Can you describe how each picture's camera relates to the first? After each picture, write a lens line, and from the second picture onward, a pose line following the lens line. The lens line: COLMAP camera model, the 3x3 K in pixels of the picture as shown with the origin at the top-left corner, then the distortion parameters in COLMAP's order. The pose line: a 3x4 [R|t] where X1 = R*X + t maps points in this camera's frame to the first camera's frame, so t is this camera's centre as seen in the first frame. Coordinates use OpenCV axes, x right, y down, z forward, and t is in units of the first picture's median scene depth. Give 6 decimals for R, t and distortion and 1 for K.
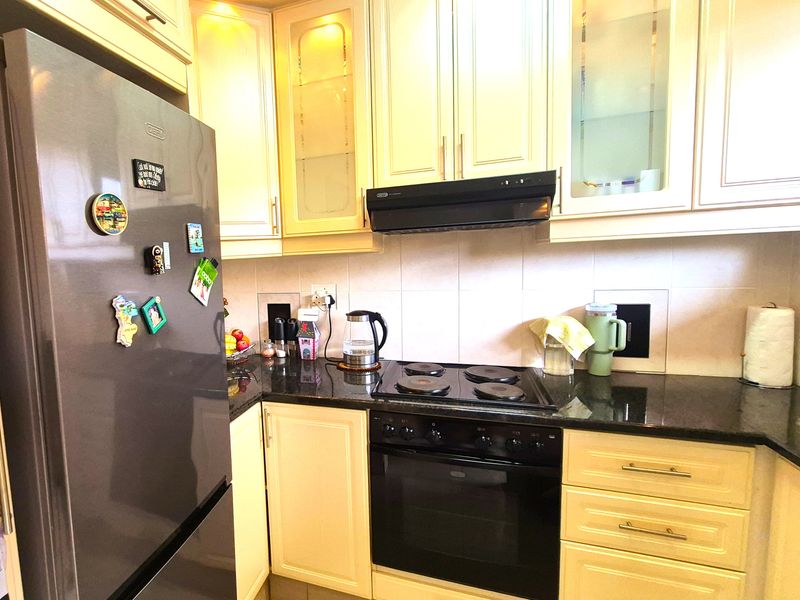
lens RADIAL K [[432.7, 0, 400.0], [0, 432.7, 300.0], [0, 0, 1]] dist [-0.001172, -0.001906]
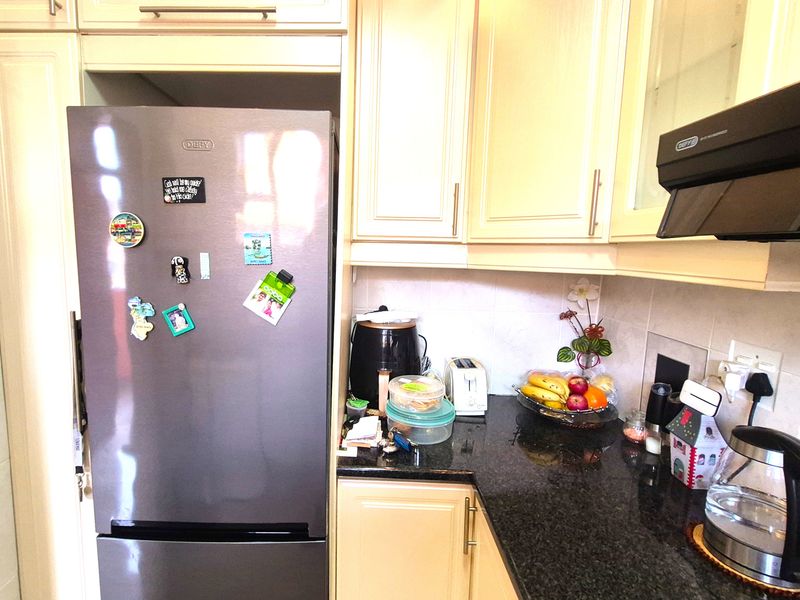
lens RADIAL K [[508.4, 0, 400.0], [0, 508.4, 300.0], [0, 0, 1]] dist [0.000717, -0.000352]
pose [[0.108369, 0.160479, -0.981072, 0.588818], [-0.133919, 0.980245, 0.145551, -0.220293], [0.985049, 0.115611, 0.127719, 1.111508]]
